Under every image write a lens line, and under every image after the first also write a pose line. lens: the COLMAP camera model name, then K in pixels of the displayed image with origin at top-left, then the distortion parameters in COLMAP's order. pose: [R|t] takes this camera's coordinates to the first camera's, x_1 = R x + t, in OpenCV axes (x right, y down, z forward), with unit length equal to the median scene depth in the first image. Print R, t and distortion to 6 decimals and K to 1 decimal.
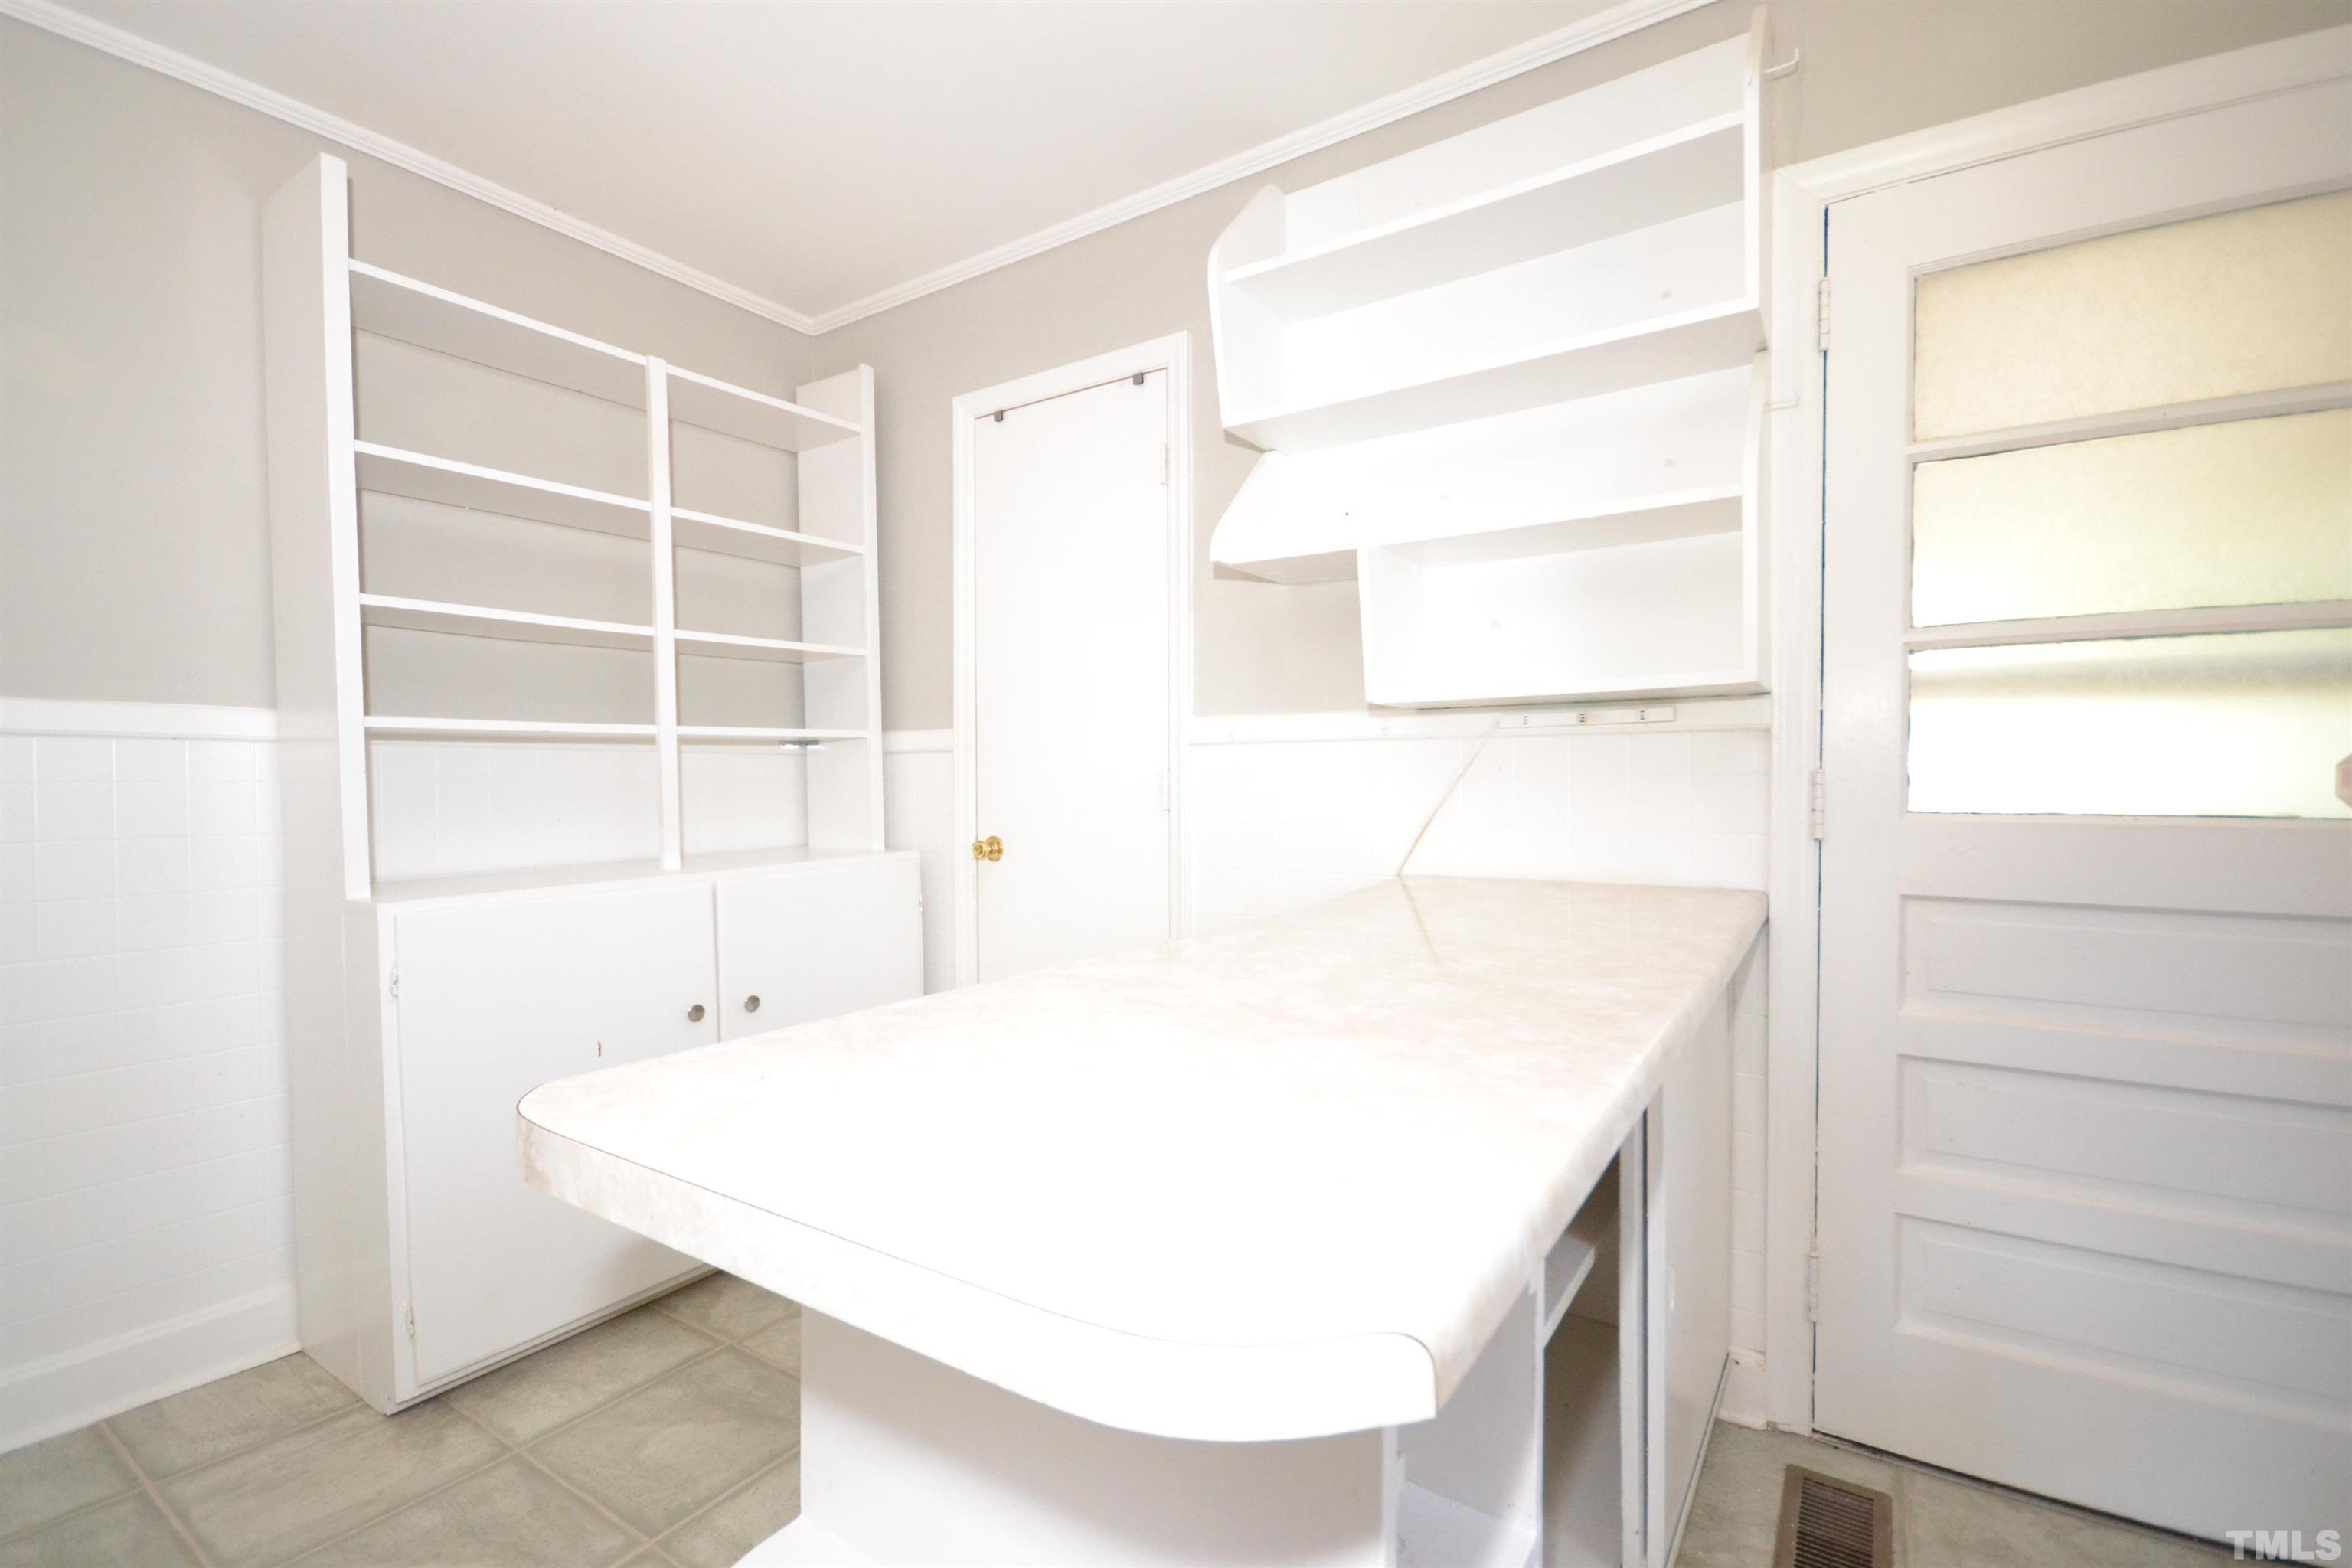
lens RADIAL K [[1044.8, 0, 1183.6], [0, 1044.8, 802.1], [0, 0, 1]] dist [0.016240, -0.017098]
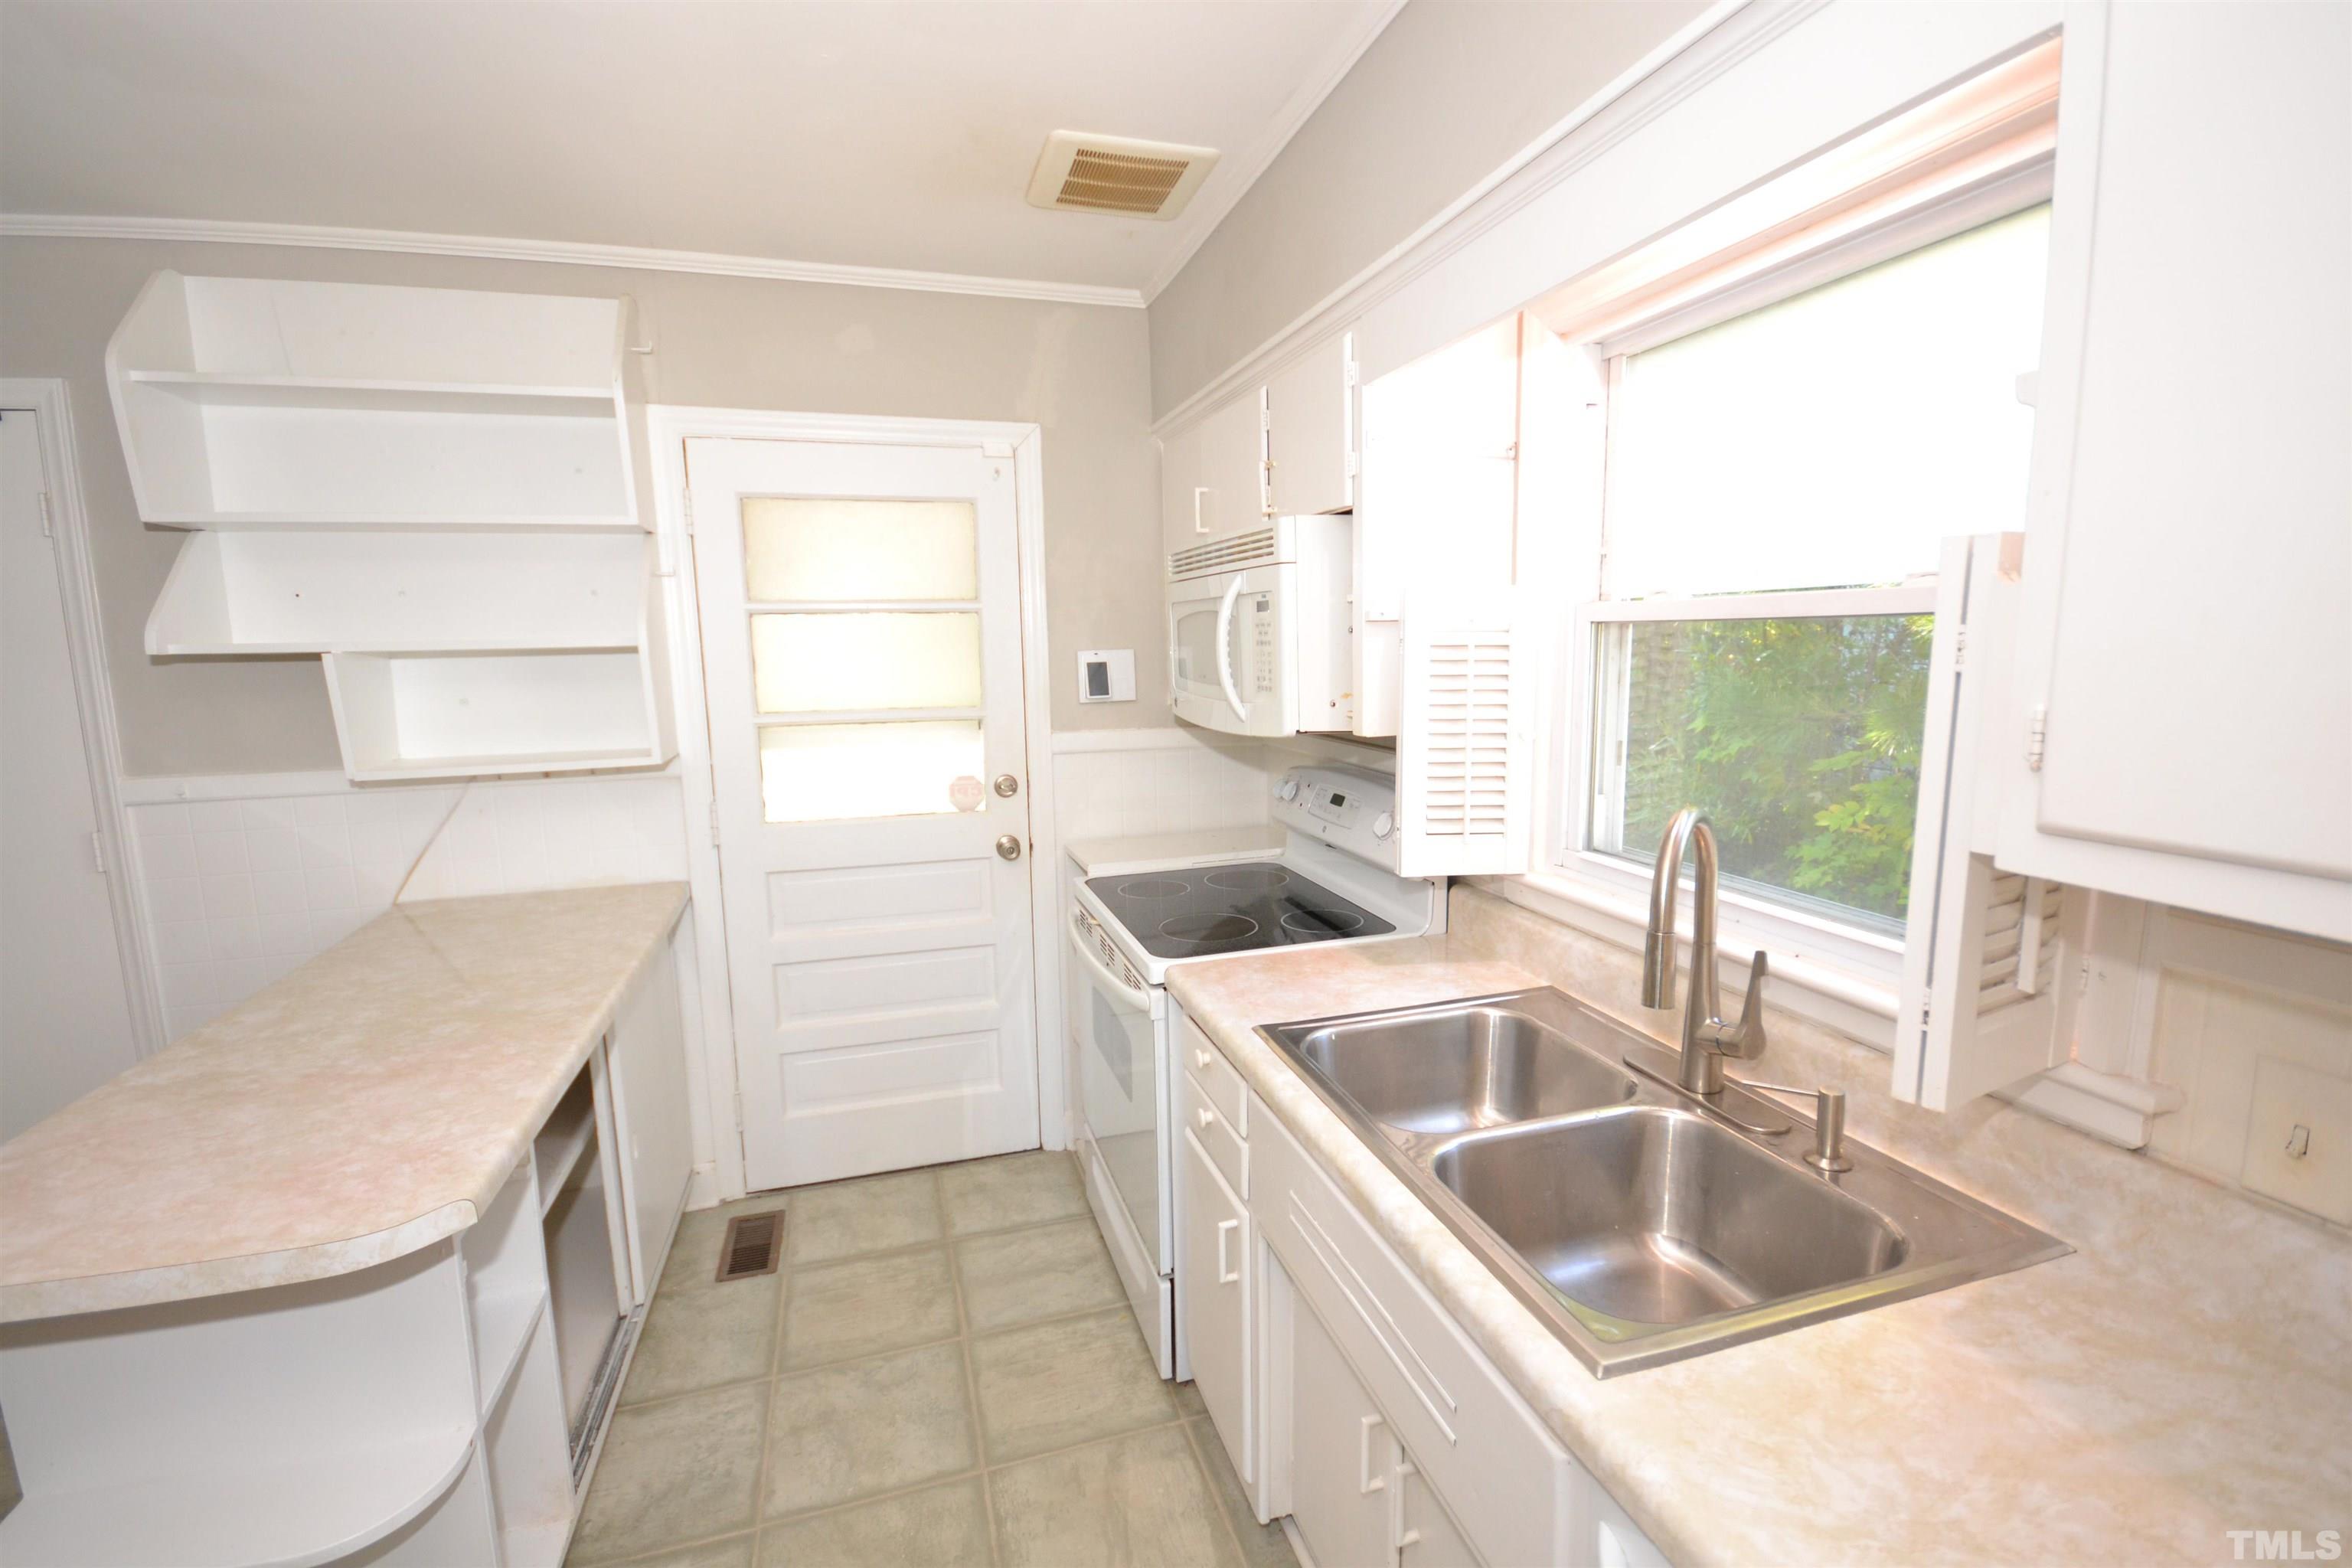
lens RADIAL K [[1039.7, 0, 1184.5], [0, 1039.7, 797.1], [0, 0, 1]] dist [0.019737, -0.018108]
pose [[0.640262, -0.120415, 0.758660, -0.123868], [0.032737, 0.991017, 0.129667, -0.196522], [-0.767459, -0.058184, 0.638452, -0.503870]]
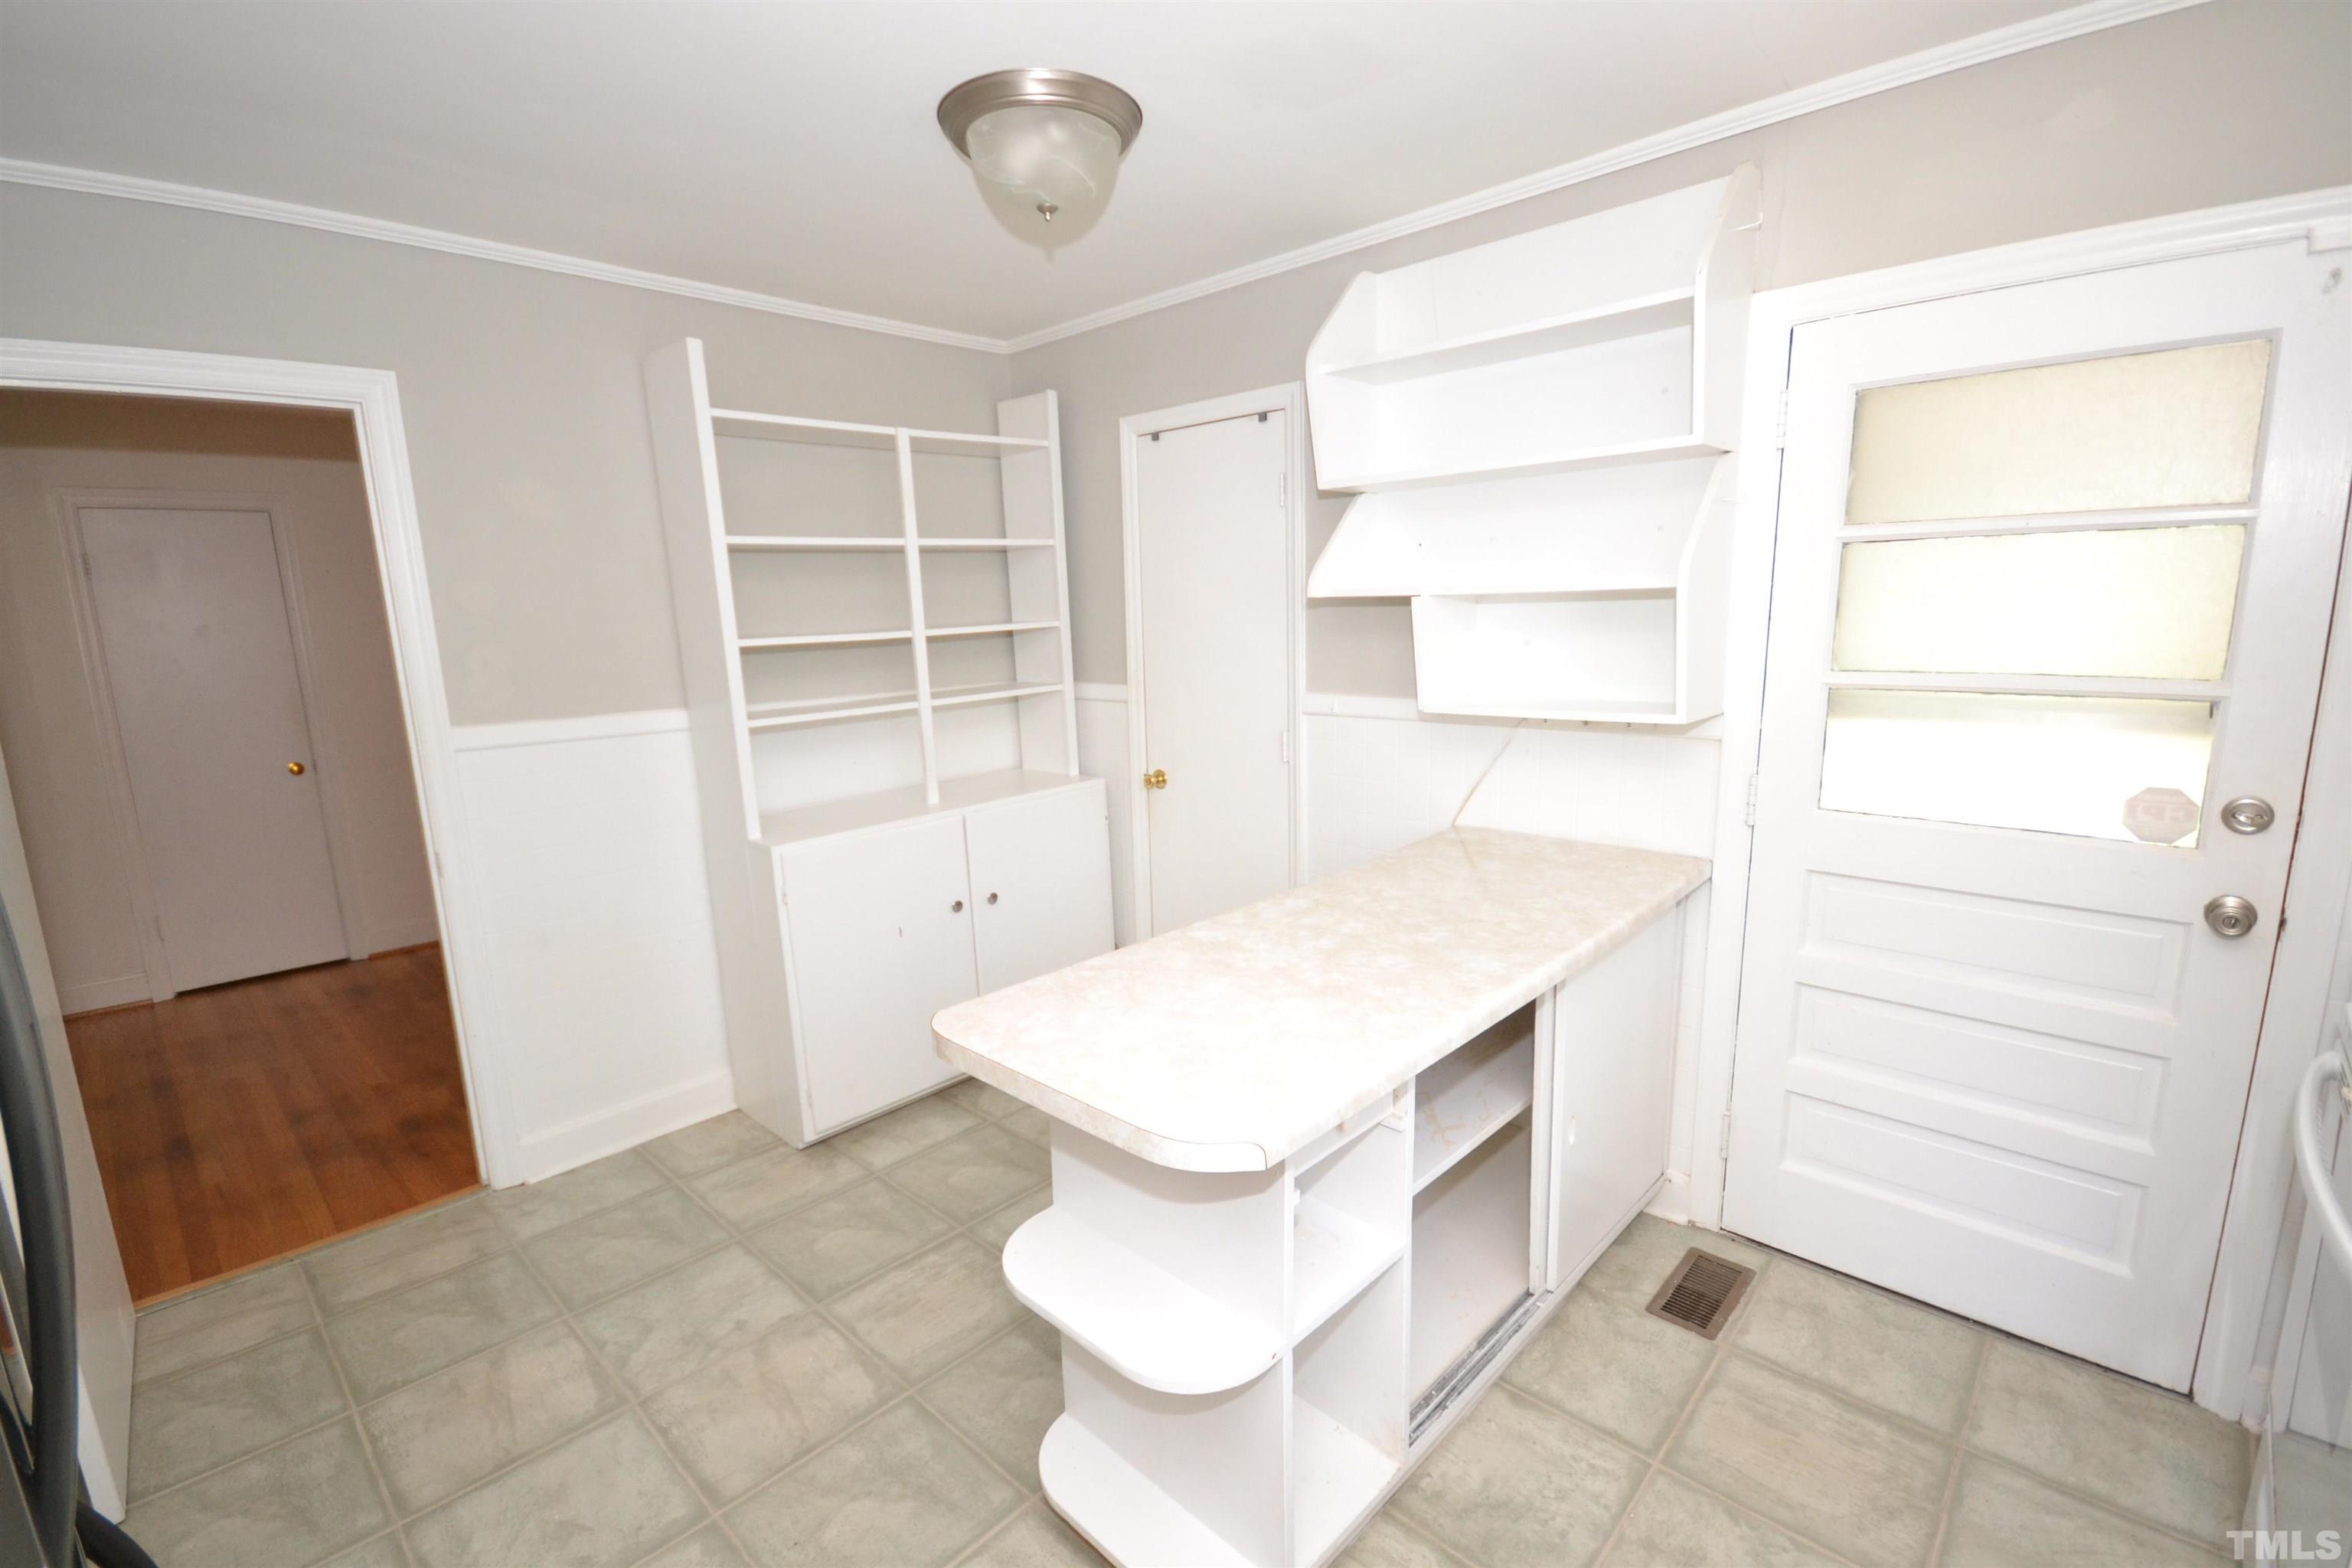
lens RADIAL K [[1044.3, 0, 1184.7], [0, 1044.3, 799.4], [0, 0, 1]] dist [-0.001595, 0.001546]
pose [[0.984066, 0.010758, -0.177480, 0.115338], [0.018833, 0.986247, 0.164203, -0.205364], [0.176805, -0.164929, 0.970329, -0.378390]]
